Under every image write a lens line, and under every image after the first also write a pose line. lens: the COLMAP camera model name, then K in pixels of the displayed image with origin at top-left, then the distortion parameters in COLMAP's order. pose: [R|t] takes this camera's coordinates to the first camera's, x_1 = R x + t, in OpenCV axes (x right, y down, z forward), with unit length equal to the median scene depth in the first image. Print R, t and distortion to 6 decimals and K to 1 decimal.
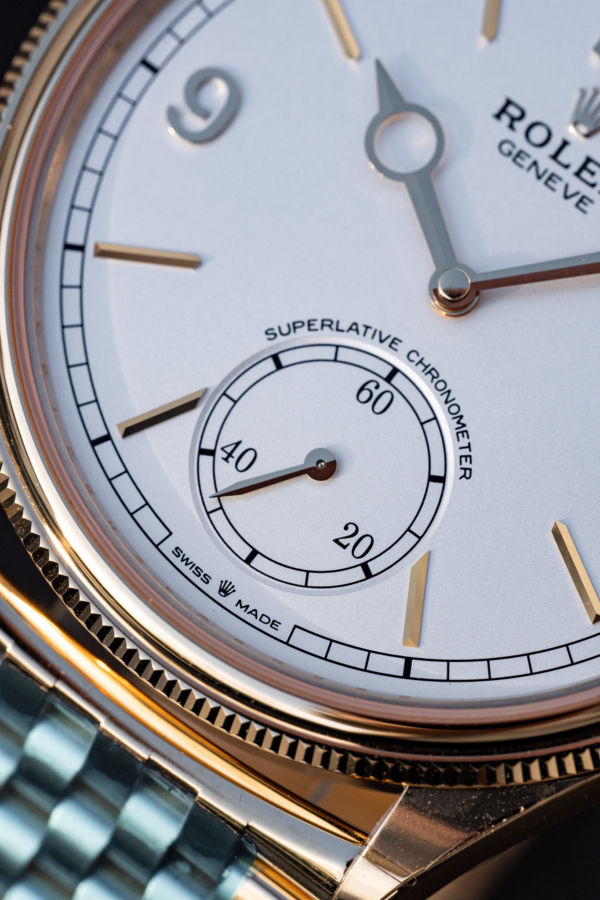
lens RADIAL K [[6441.8, 0, 298.0], [0, 6441.8, 465.0], [0, 0, 1]] dist [3.626047, -71.007012]
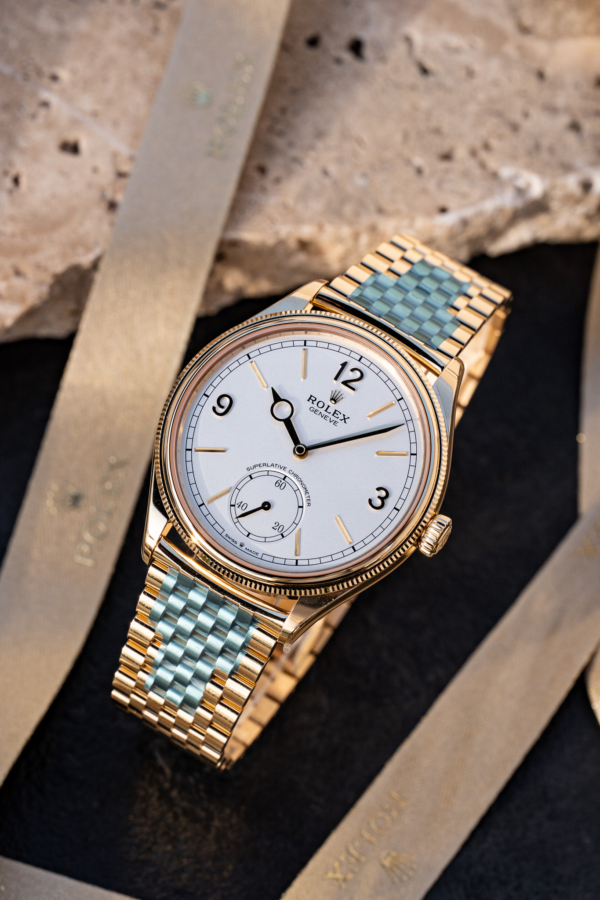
lens RADIAL K [[4655.4, 0, 300.0], [0, 4655.4, 450.0], [0, 0, 1]] dist [1.792156, -12.188222]
pose [[0.995479, -0.094230, -0.011917, 0.053226], [0.093816, 0.995090, -0.031533, 0.049651], [0.014830, 0.030273, 0.999432, -1.455118]]
